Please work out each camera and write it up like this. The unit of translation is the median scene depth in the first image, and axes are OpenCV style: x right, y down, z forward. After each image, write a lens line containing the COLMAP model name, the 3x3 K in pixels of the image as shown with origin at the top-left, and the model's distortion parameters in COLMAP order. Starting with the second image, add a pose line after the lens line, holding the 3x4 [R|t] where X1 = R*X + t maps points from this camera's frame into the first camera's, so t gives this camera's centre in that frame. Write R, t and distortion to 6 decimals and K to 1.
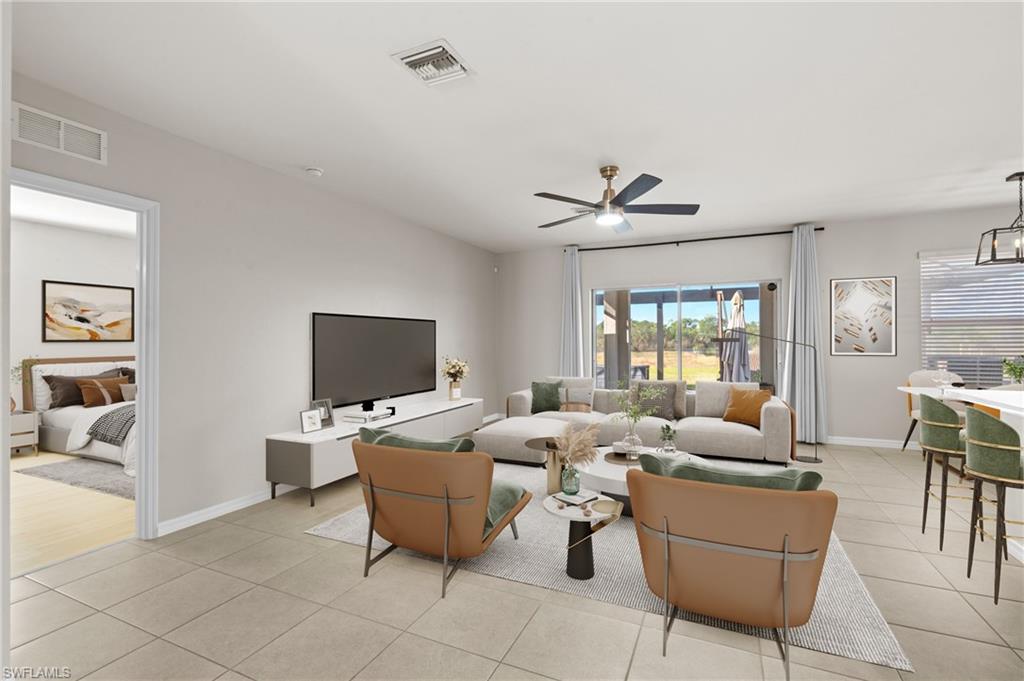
lens RADIAL K [[463.1, 0, 510.2], [0, 463.1, 338.1], [0, 0, 1]] dist [-0.006771, 0.002990]
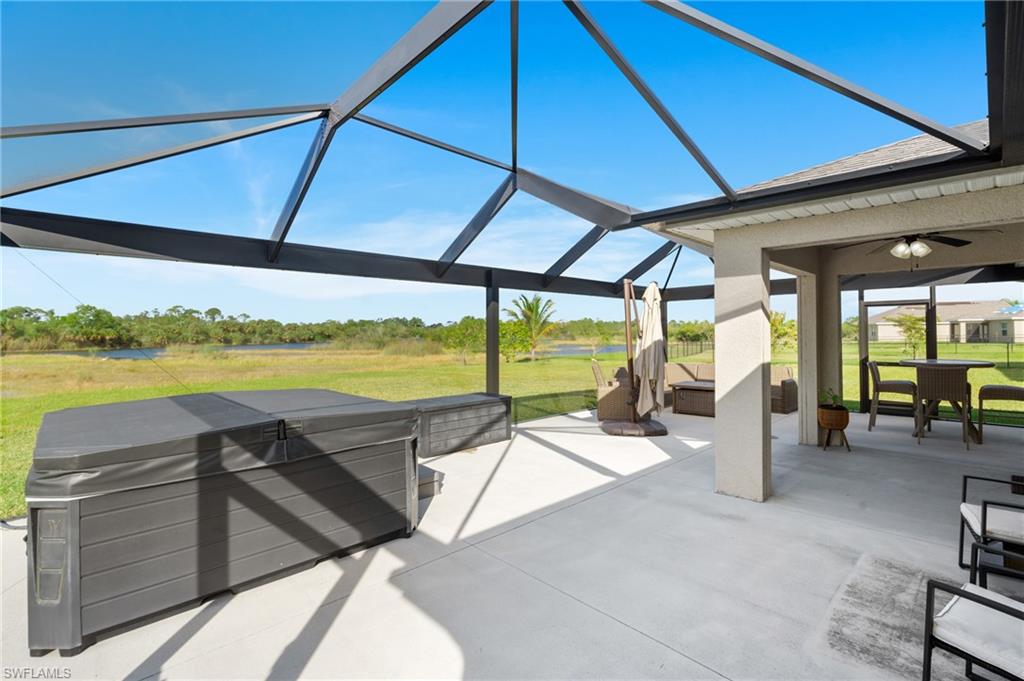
lens RADIAL K [[463.1, 0, 513.7], [0, 463.1, 337.6], [0, 0, 1]] dist [-0.006771, 0.002990]
pose [[0.367014, 0.007557, 0.930185, -0.486337], [-0.010586, 0.999936, -0.003947, -0.031203], [-0.930155, -0.008399, 0.367071, 1.639338]]
